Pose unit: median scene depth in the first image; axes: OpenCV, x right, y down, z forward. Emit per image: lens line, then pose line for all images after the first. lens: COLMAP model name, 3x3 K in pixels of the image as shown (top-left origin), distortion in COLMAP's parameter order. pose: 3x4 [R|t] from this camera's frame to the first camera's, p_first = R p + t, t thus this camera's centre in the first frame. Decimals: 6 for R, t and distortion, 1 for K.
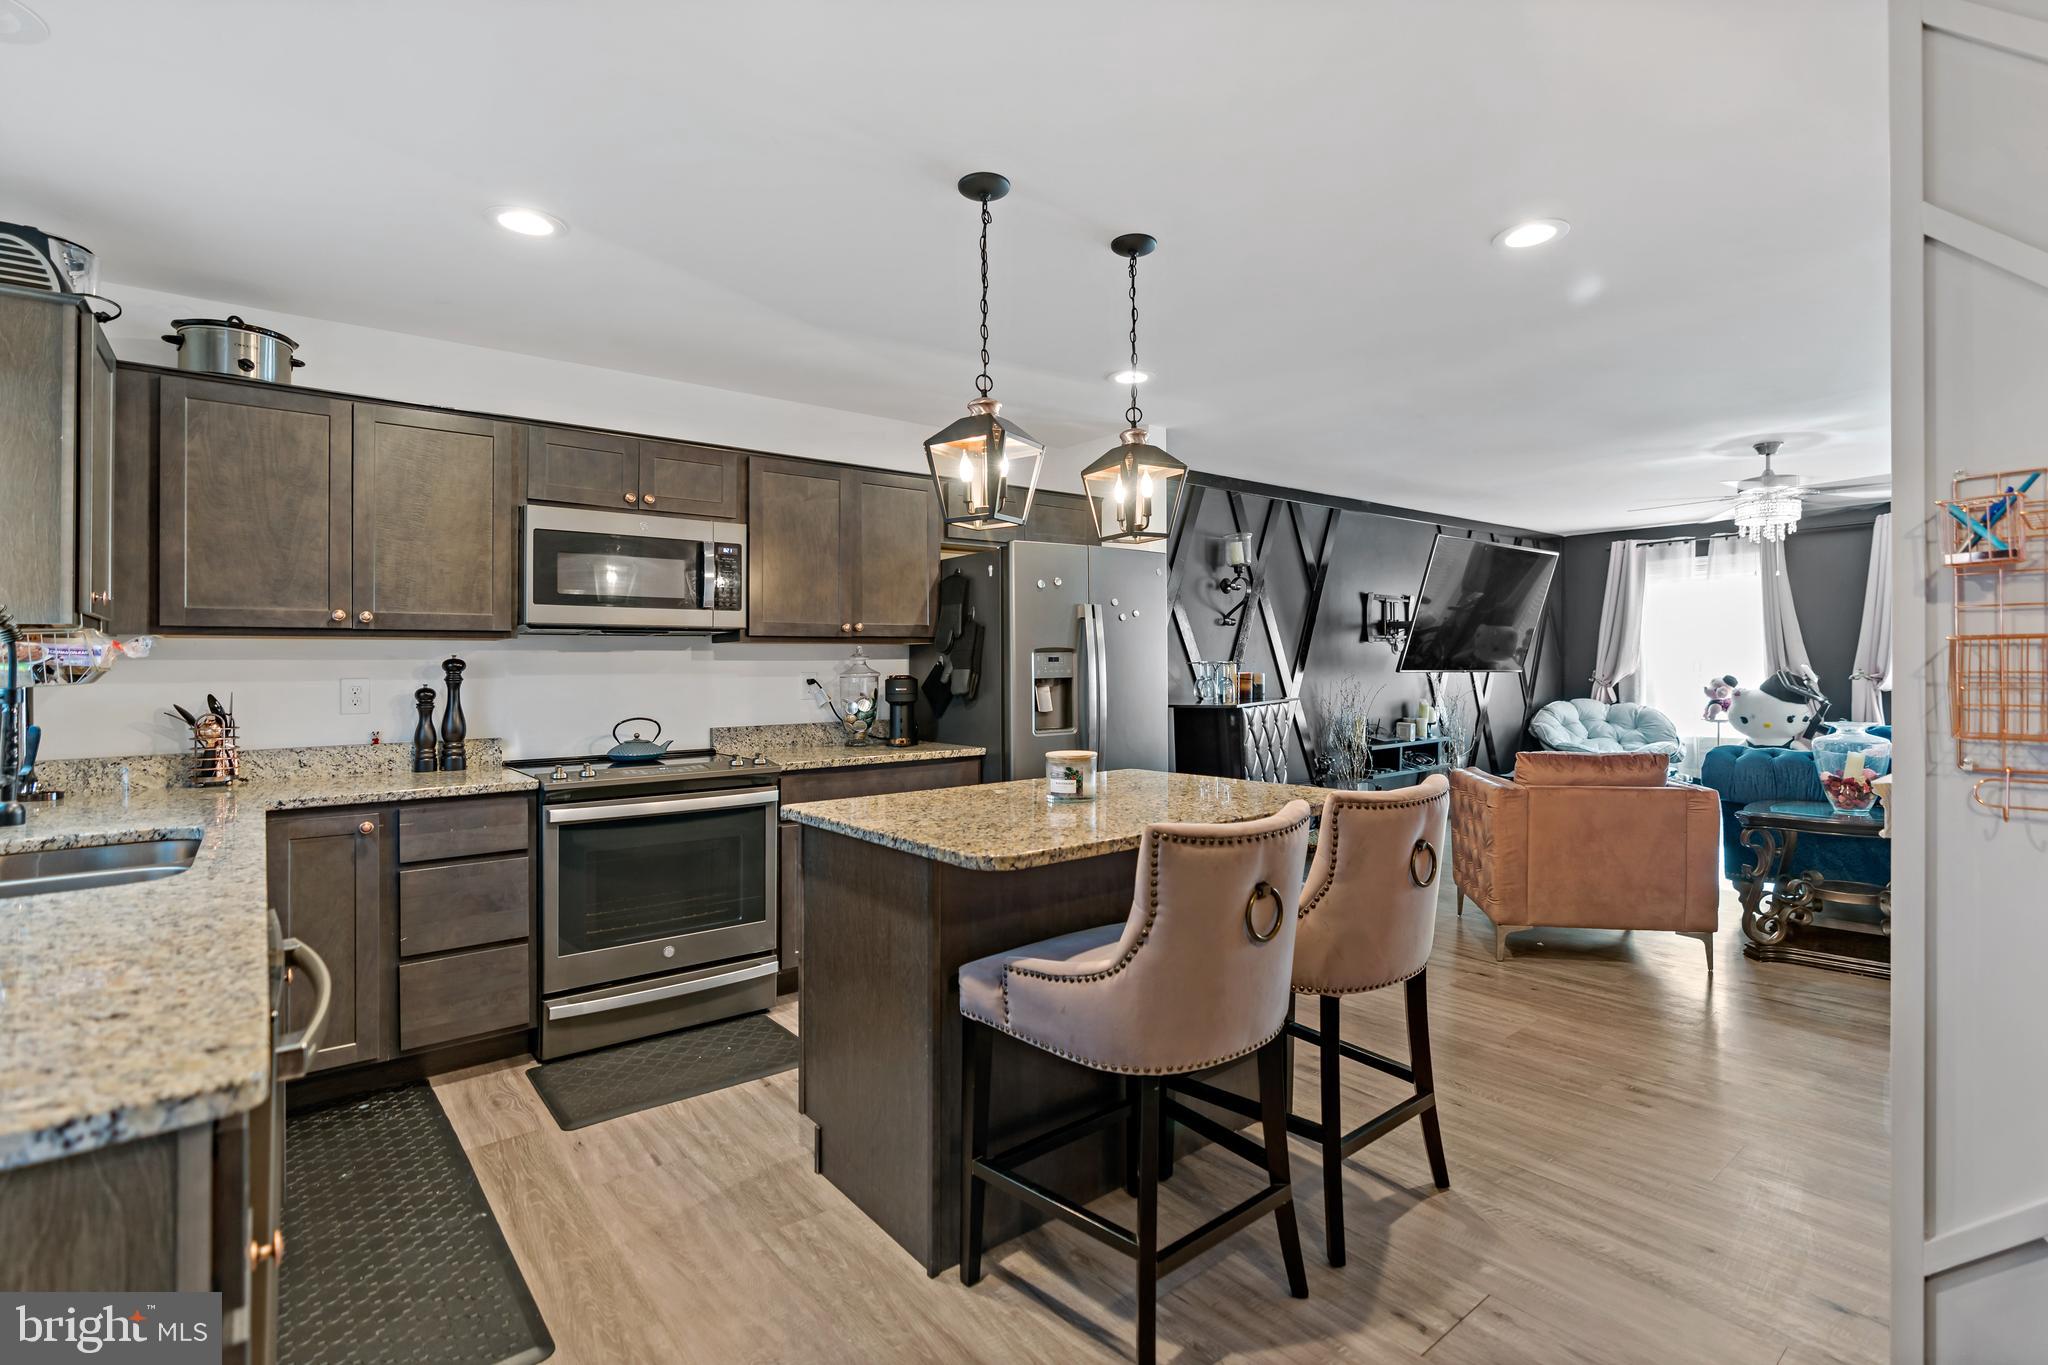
lens RADIAL K [[922.8, 0, 1002.9], [0, 922.8, 701.2], [0, 0, 1]] dist [-0.021894, 0.000425]
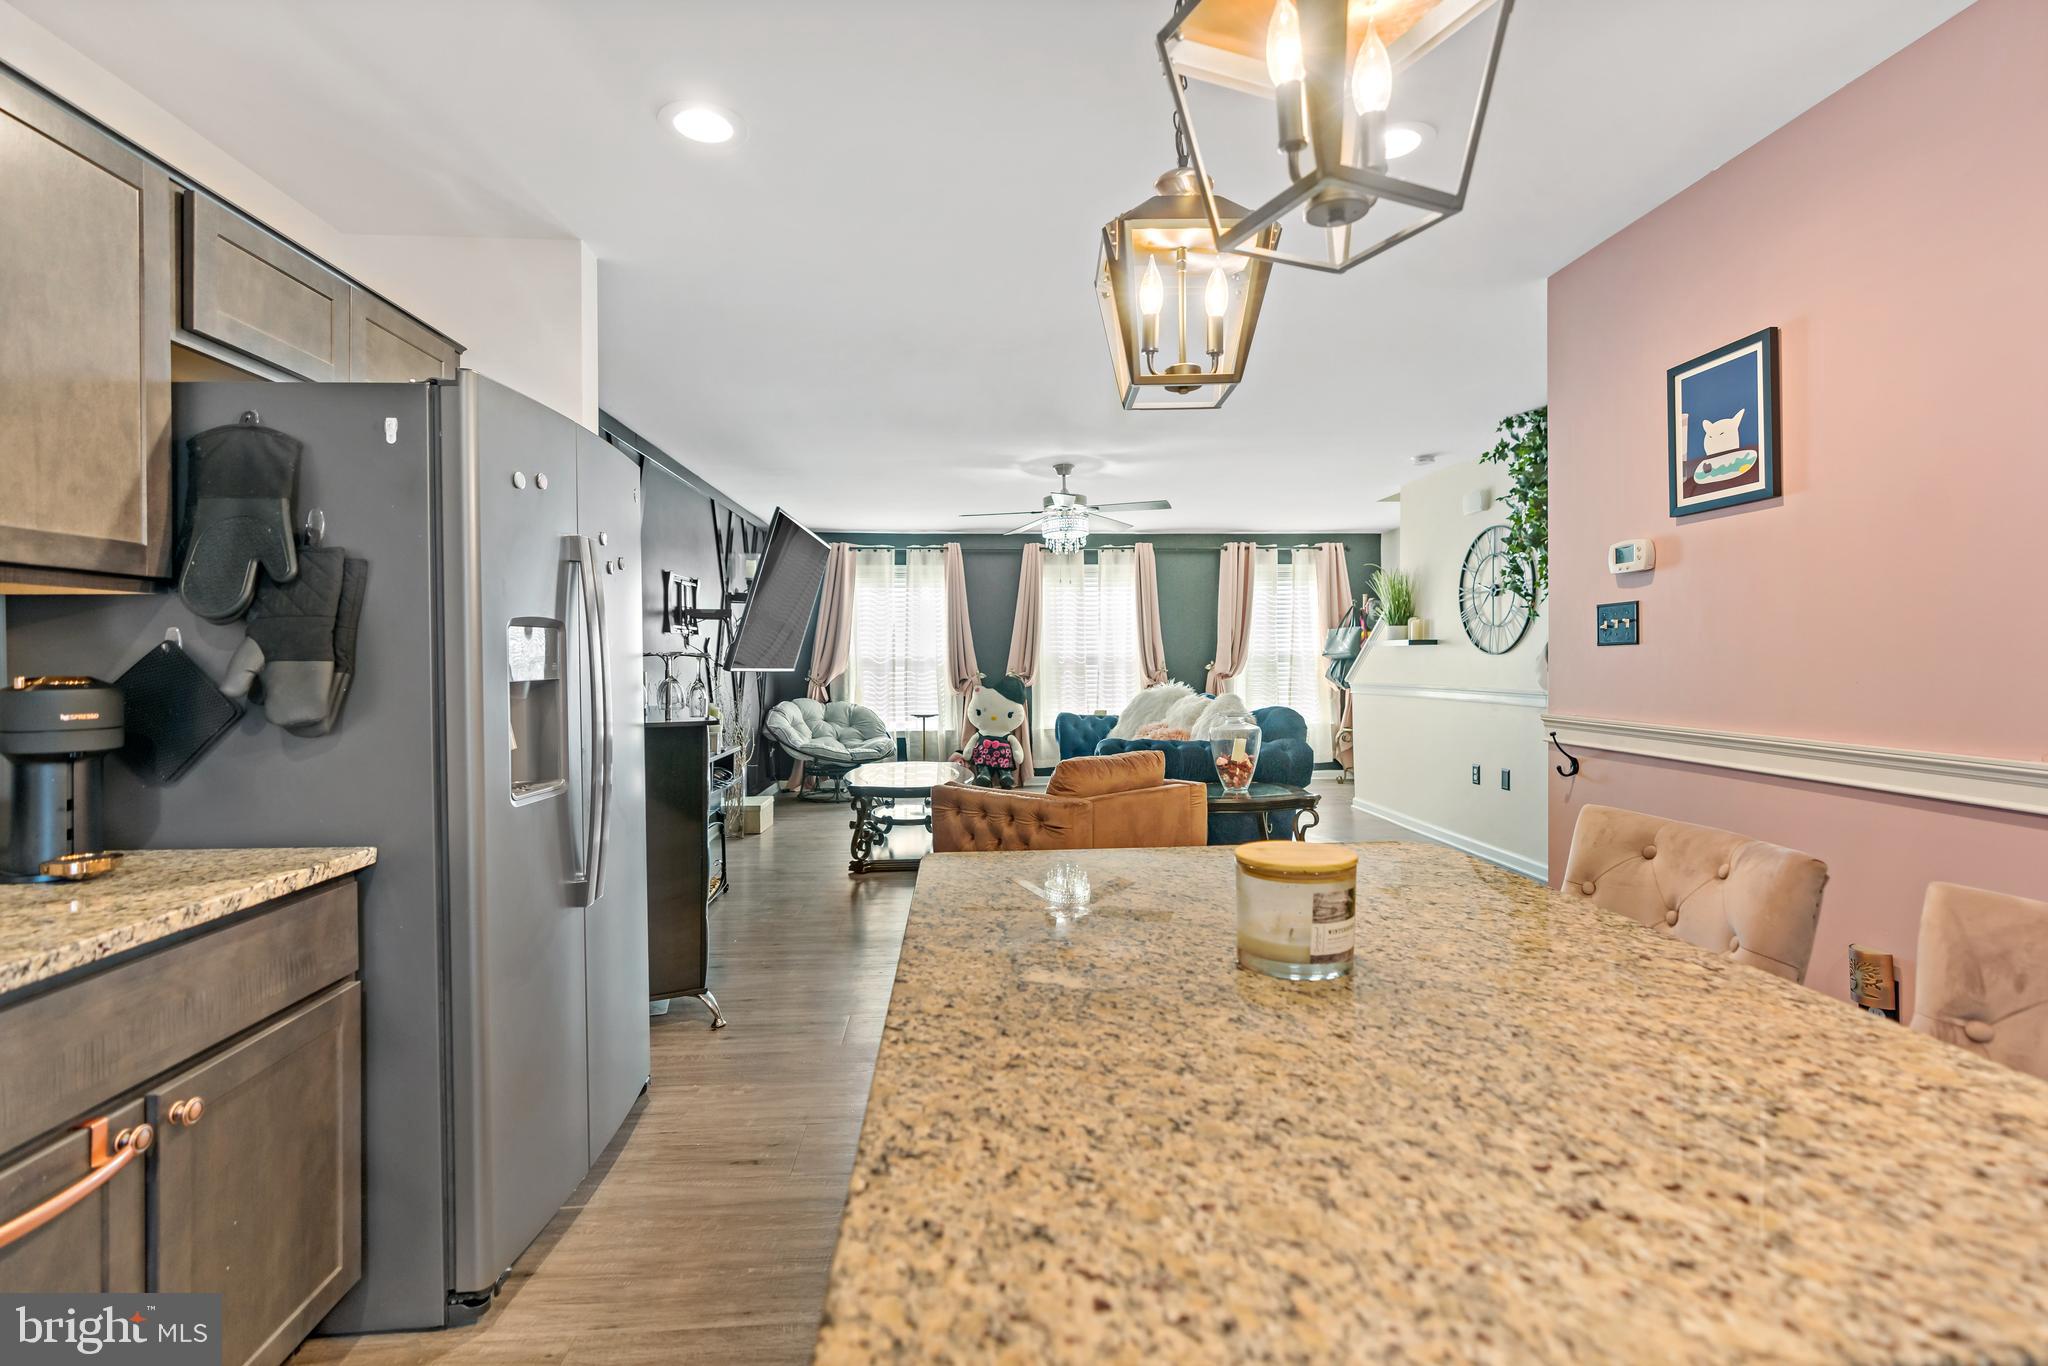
lens RADIAL K [[960.7, 0, 1027.3], [0, 960.7, 664.0], [0, 0, 1]] dist [-0.017196, 0.008989]
pose [[0.548116, 0.006086, 0.836380, -0.218645], [0.028168, 0.999272, -0.025731, -0.013913], [-0.835928, 0.037662, 0.547545, 0.511895]]
